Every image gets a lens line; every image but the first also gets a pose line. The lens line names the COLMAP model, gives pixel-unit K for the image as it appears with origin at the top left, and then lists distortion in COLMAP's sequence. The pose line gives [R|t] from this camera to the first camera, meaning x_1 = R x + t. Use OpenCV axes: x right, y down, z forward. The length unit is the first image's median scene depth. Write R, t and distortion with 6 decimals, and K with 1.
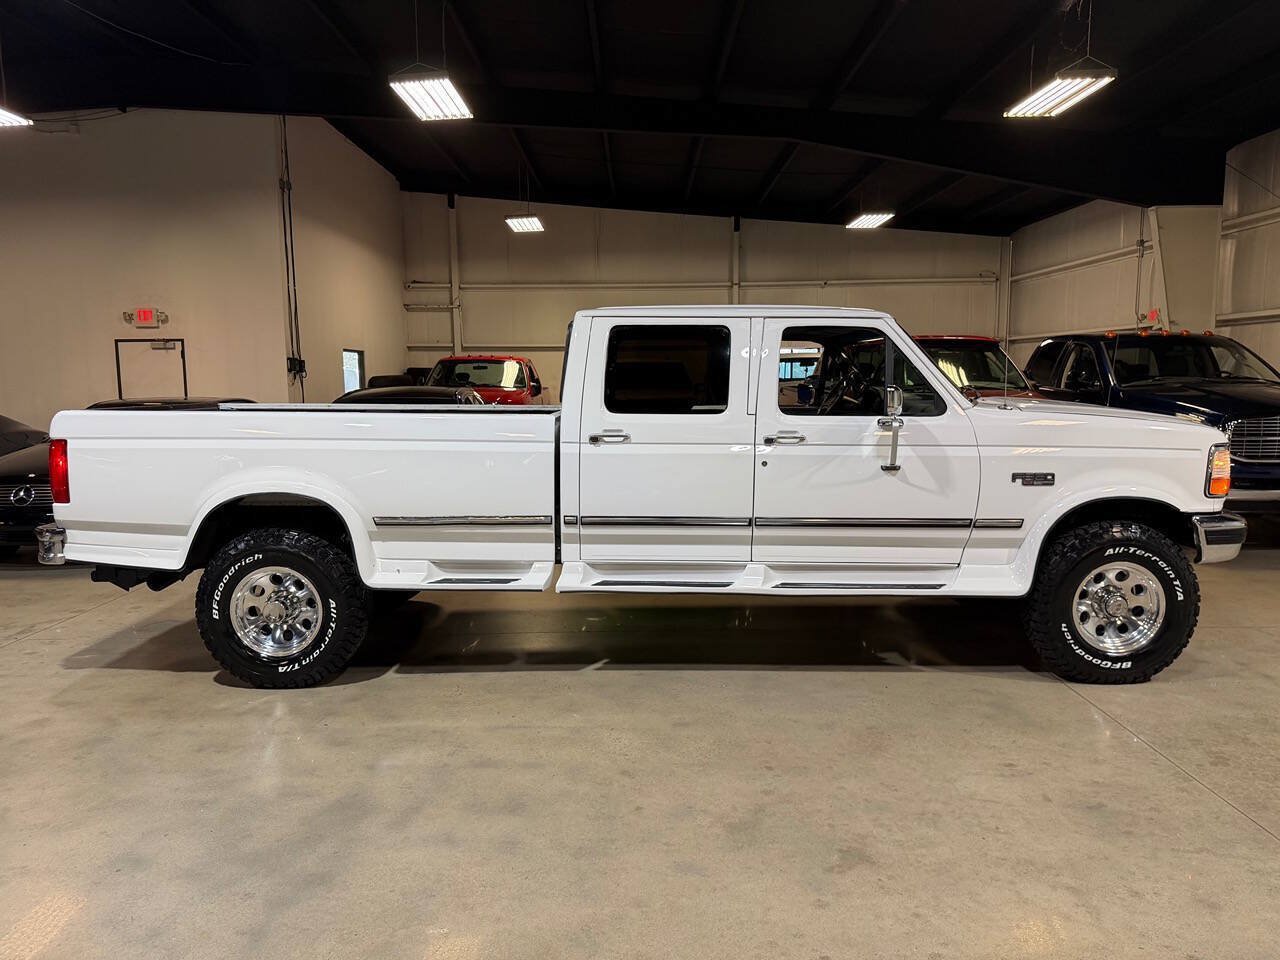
lens RADIAL K [[903.4, 0, 617.1], [0, 903.4, 482.1], [0, 0, 1]] dist [0.138344, -0.268127]
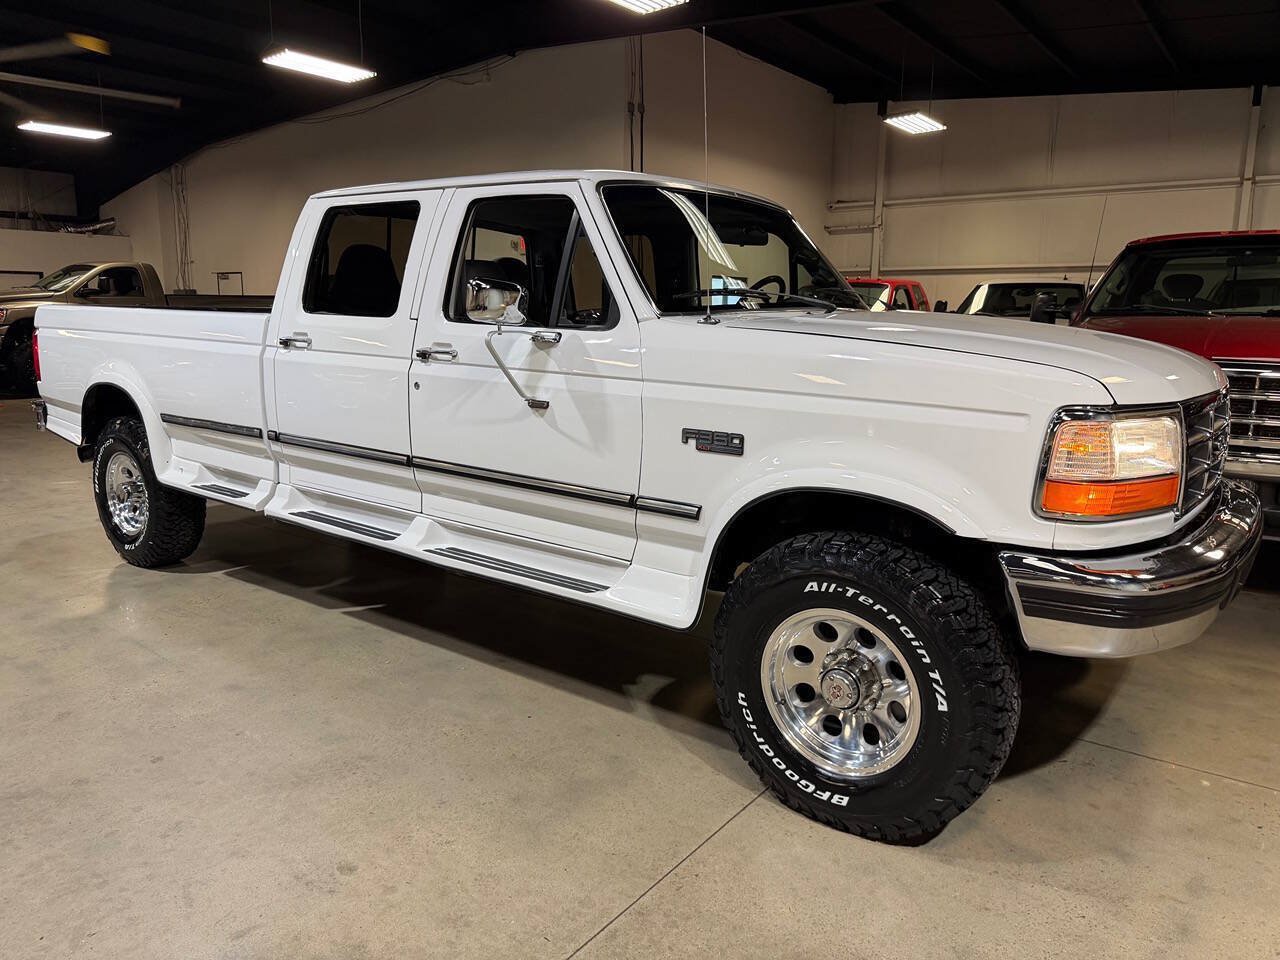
lens RADIAL K [[900.9, 0, 644.1], [0, 900.9, 473.2], [0, 0, 1]] dist [0.038111, -0.044512]
pose [[0.805420, 0.121408, -0.580137, 0.750182], [-0.085821, 0.992369, 0.088531, -0.030484], [0.586459, -0.021517, 0.809693, 0.499227]]
